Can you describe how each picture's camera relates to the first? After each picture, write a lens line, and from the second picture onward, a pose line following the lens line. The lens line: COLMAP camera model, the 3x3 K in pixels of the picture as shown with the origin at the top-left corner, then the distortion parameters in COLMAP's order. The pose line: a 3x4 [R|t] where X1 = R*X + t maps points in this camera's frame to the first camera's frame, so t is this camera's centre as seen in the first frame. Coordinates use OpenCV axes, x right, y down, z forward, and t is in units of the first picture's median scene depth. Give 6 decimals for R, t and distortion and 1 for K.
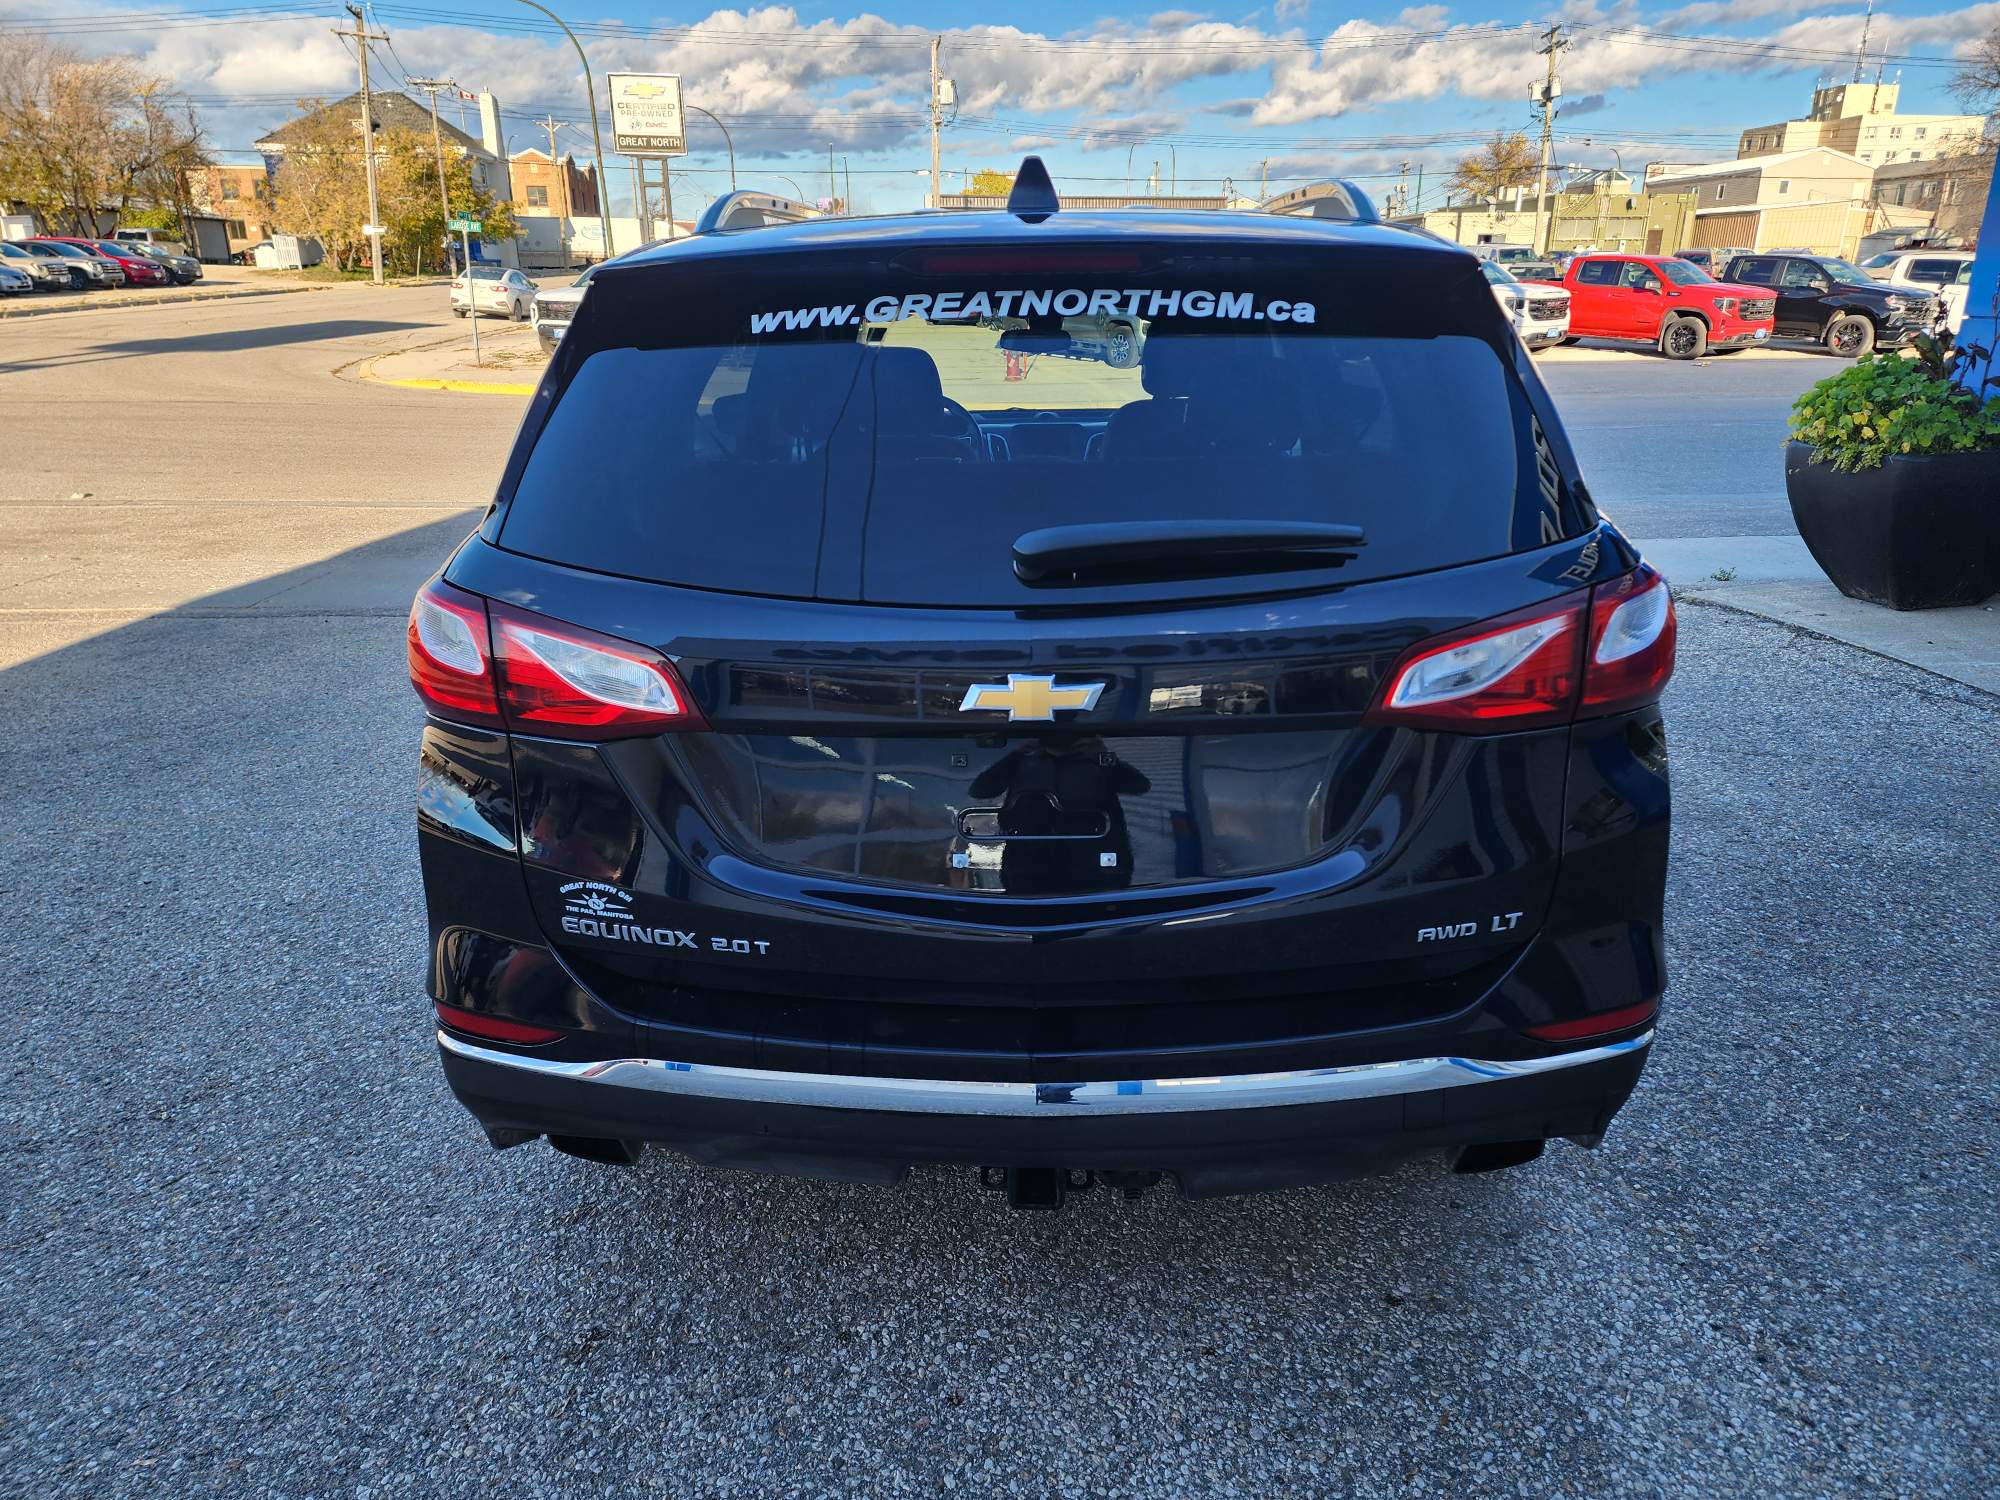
lens RADIAL K [[1328.6, 0, 1018.9], [0, 1328.6, 742.7], [0, 0, 1]] dist [0.072102, -0.064835]
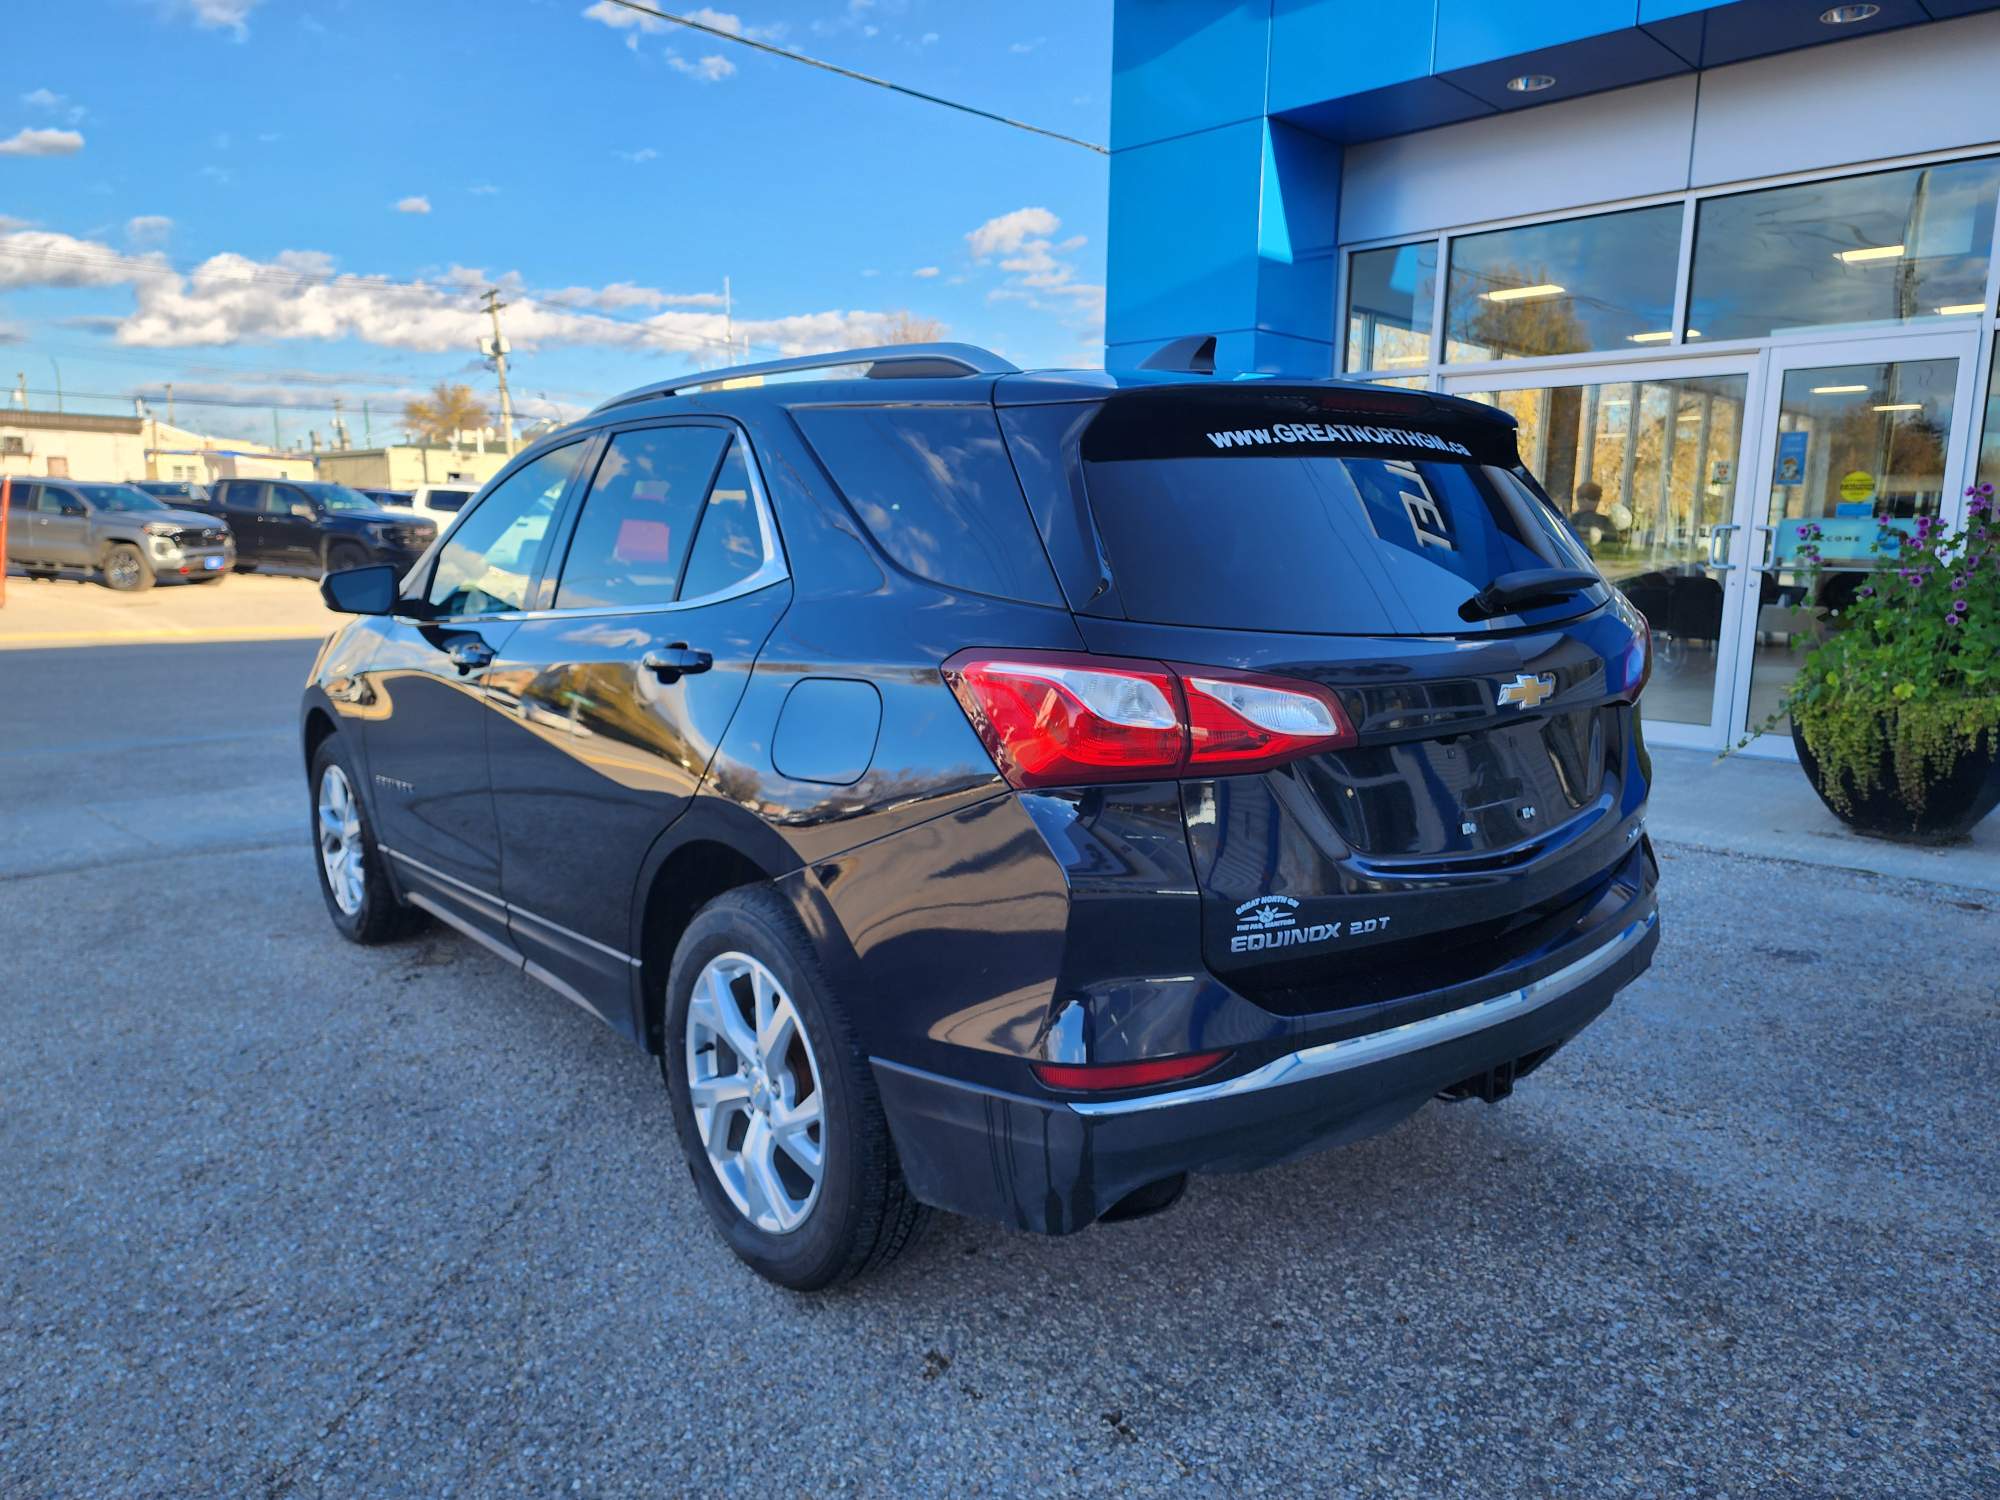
lens RADIAL K [[1328.6, 0, 1018.9], [0, 1328.6, 742.7], [0, 0, 1]] dist [0.072102, -0.064835]
pose [[0.751332, -0.088666, 0.653941, -1.169542], [0.194932, 0.976534, -0.091558, 0.037581], [-0.630477, 0.196265, 0.750985, 0.245784]]
